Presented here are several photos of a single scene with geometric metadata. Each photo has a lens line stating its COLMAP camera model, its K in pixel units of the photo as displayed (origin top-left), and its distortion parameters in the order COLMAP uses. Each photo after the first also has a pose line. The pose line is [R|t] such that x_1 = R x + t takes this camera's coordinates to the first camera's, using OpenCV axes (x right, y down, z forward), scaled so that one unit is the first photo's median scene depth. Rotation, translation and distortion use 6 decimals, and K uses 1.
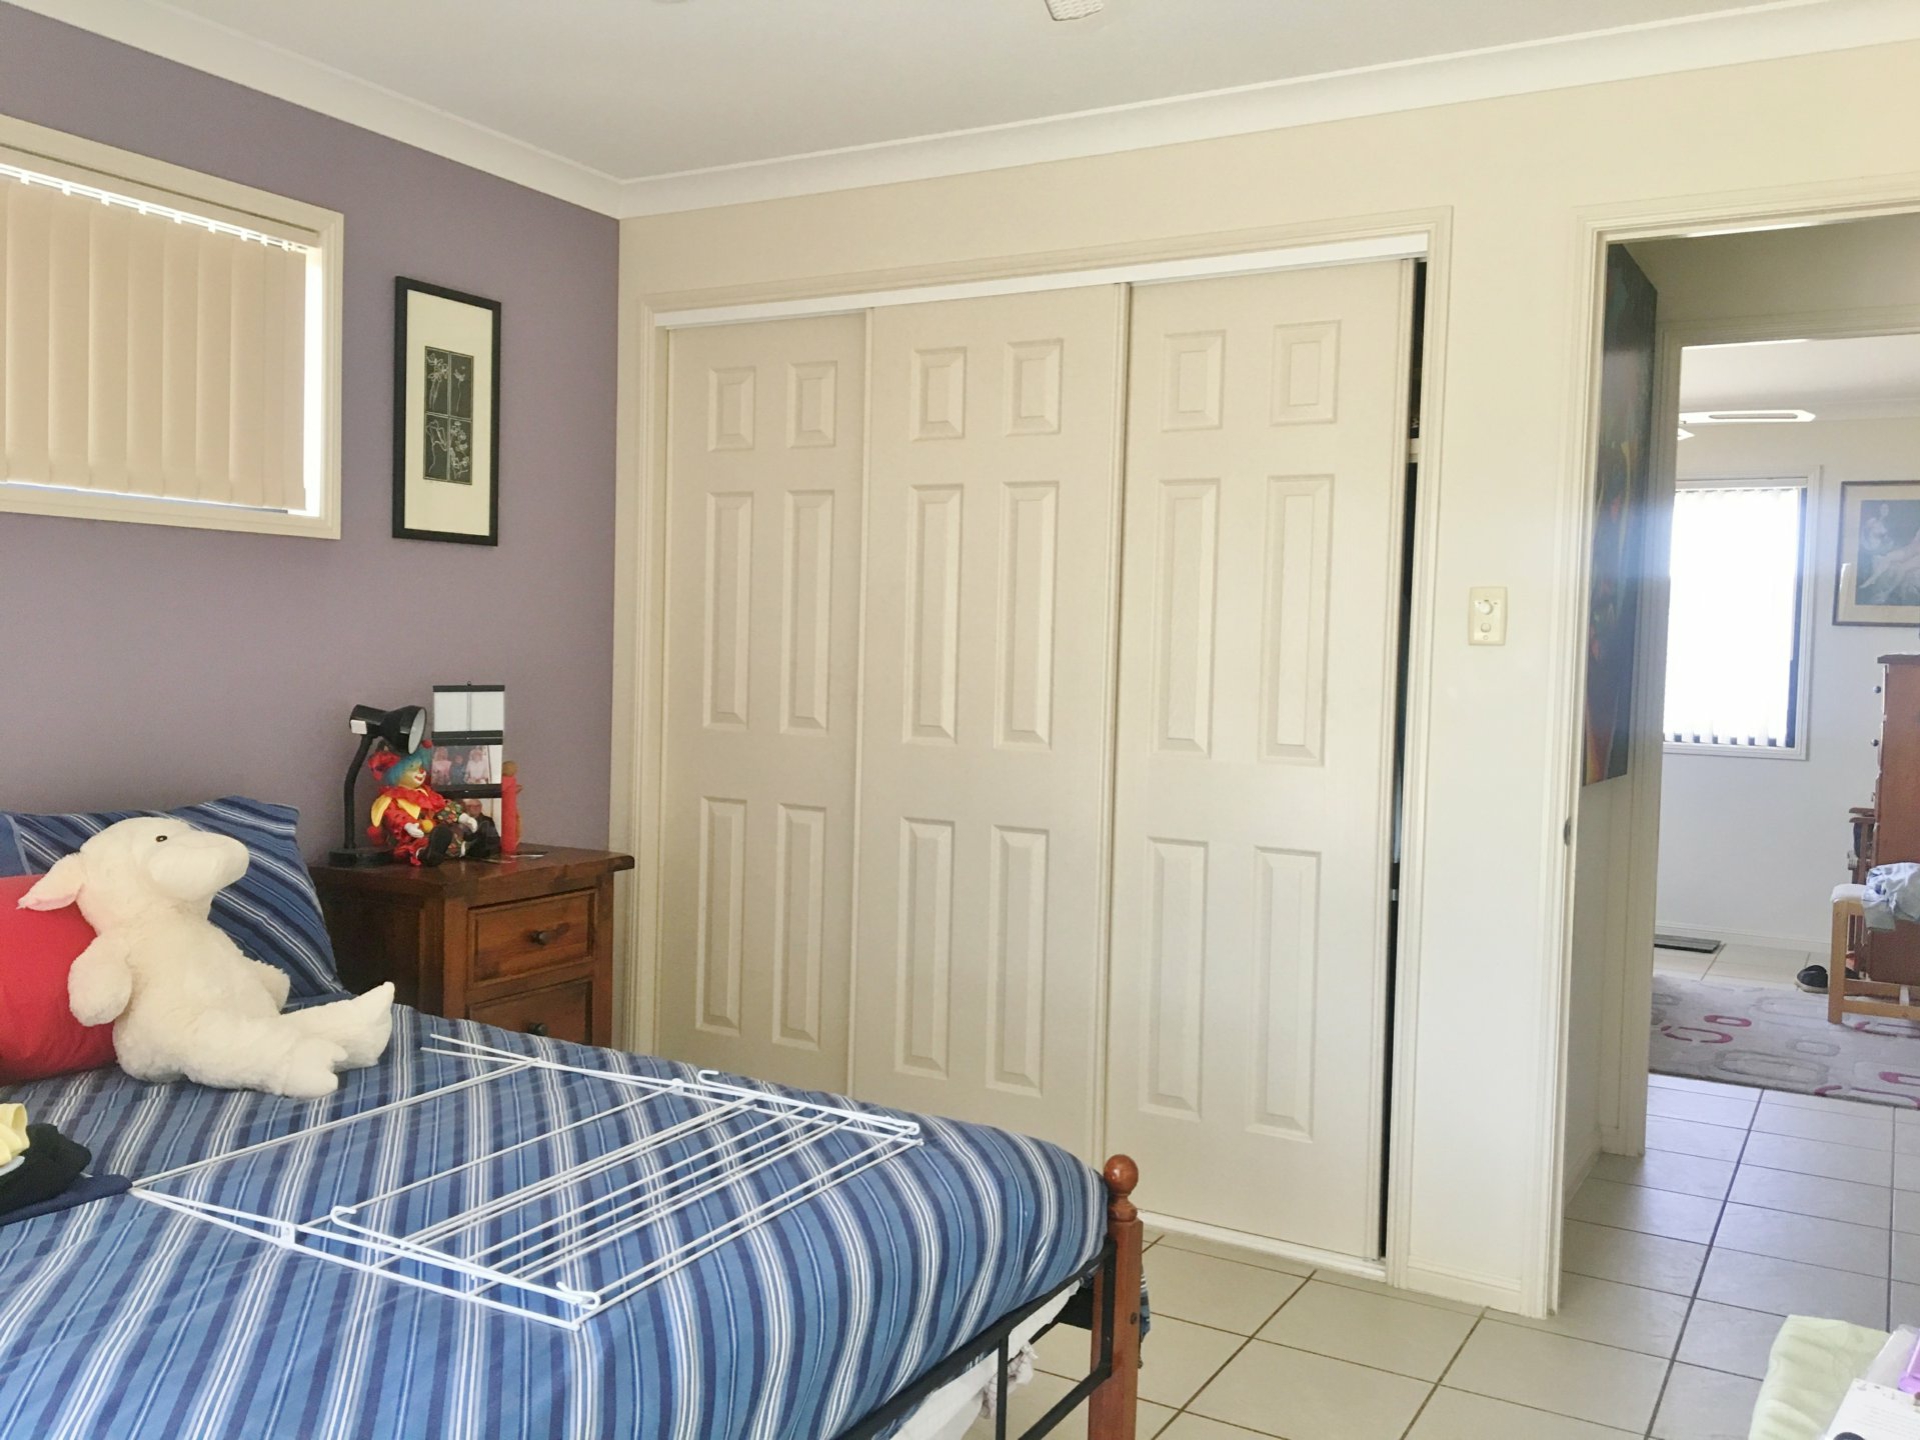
lens RADIAL K [[1647.8, 0, 960.0], [0, 1647.8, 720.0], [0, 0, 1]] dist [0.028746, -0.017410]
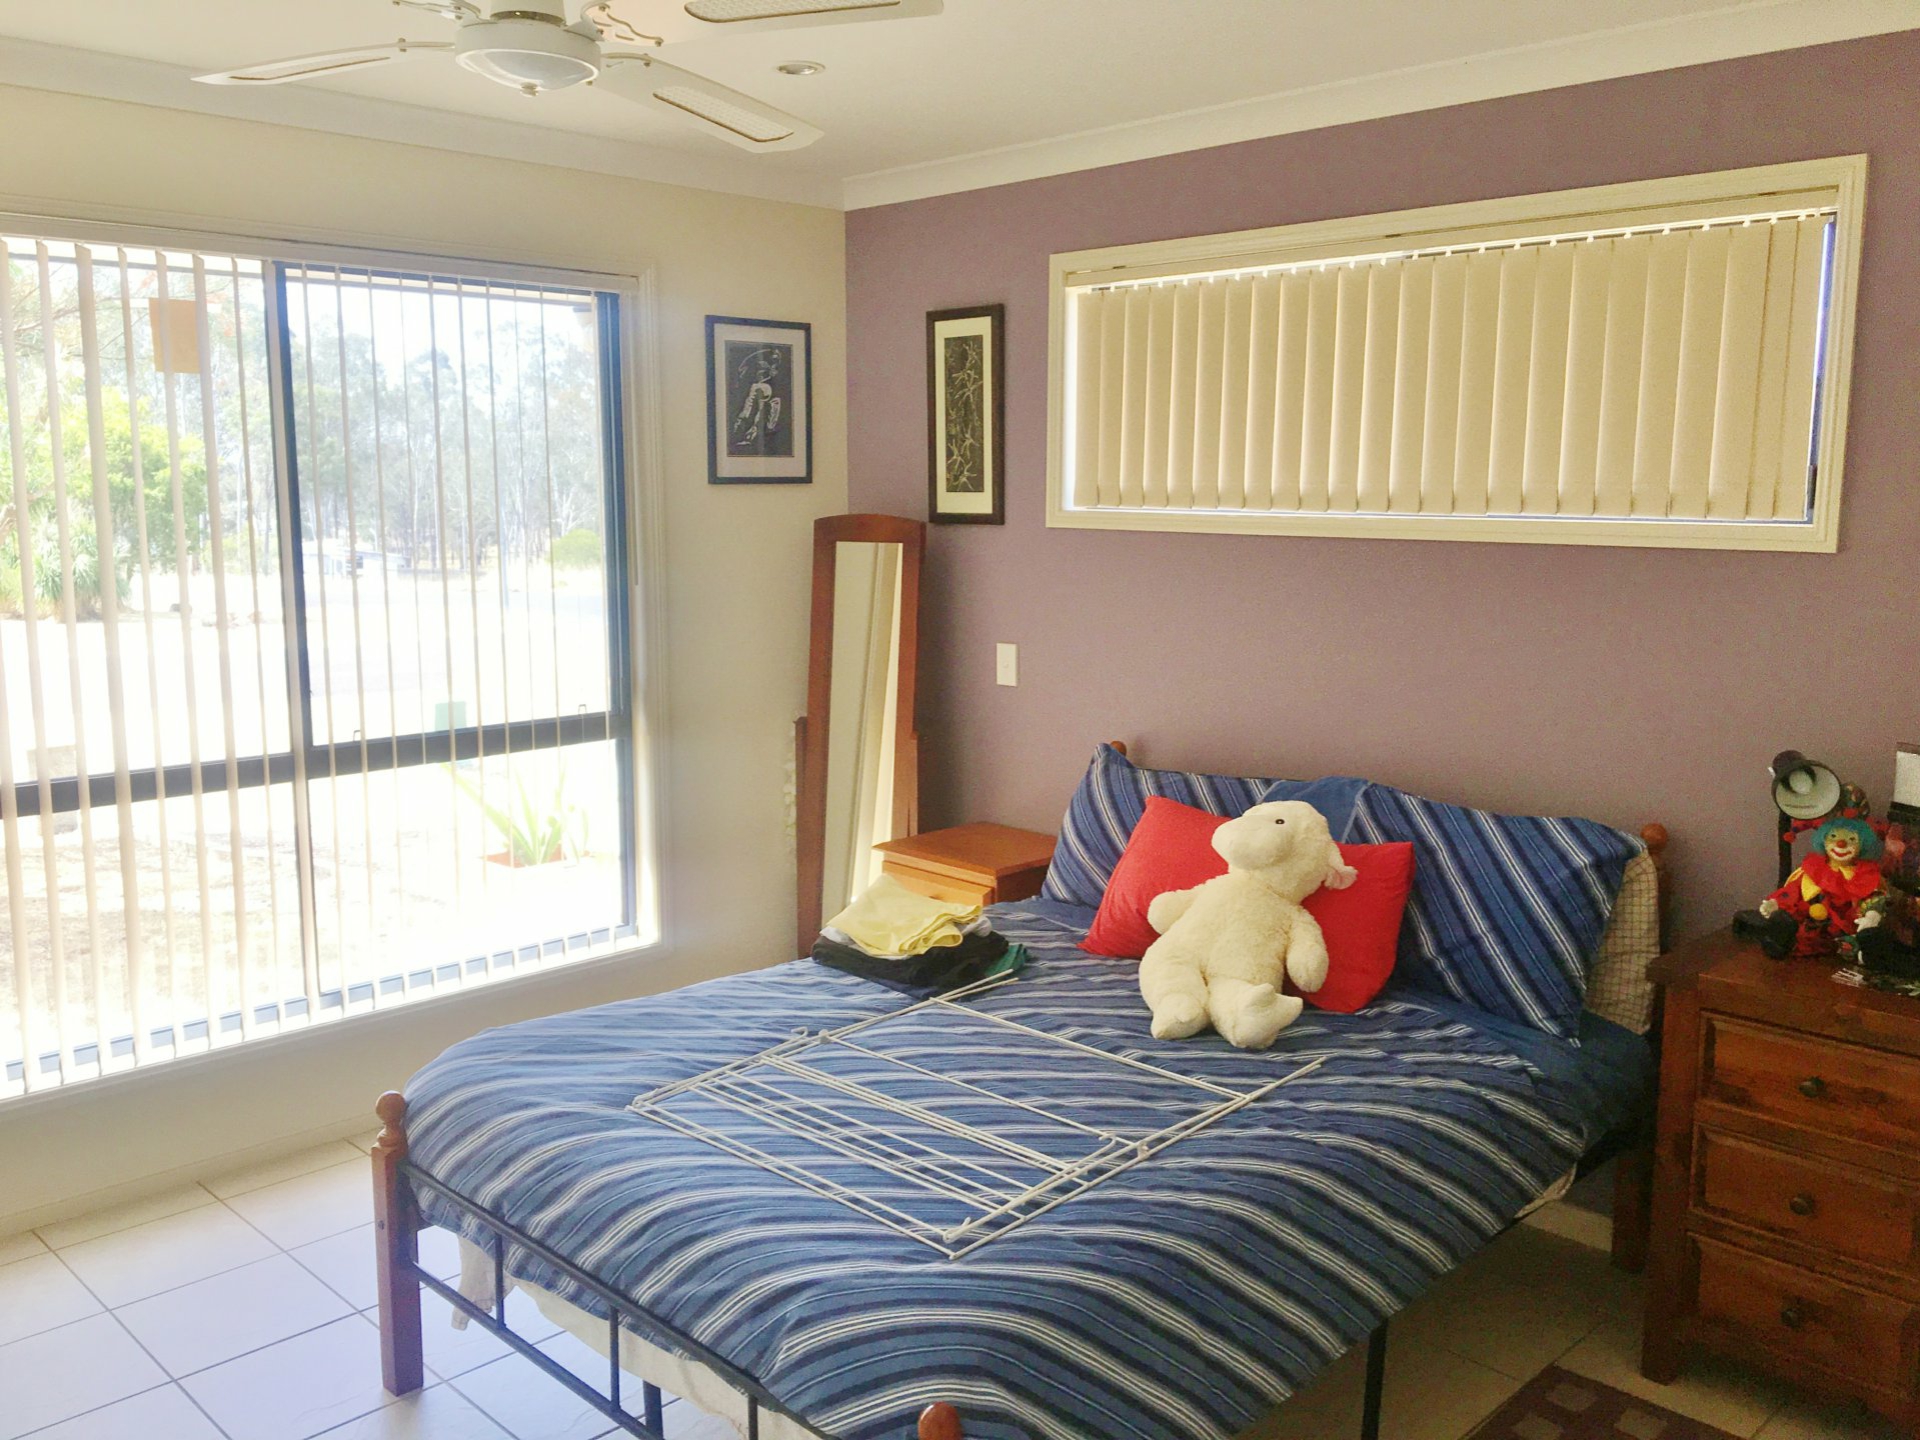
lens RADIAL K [[1647.8, 0, 960.0], [0, 1647.8, 720.0], [0, 0, 1]] dist [0.028746, -0.017410]
pose [[-0.276725, 0.116961, -0.953805, 0.797333], [-0.057915, 0.988731, 0.138047, -0.166705], [0.959202, 0.093440, -0.266833, 1.174645]]
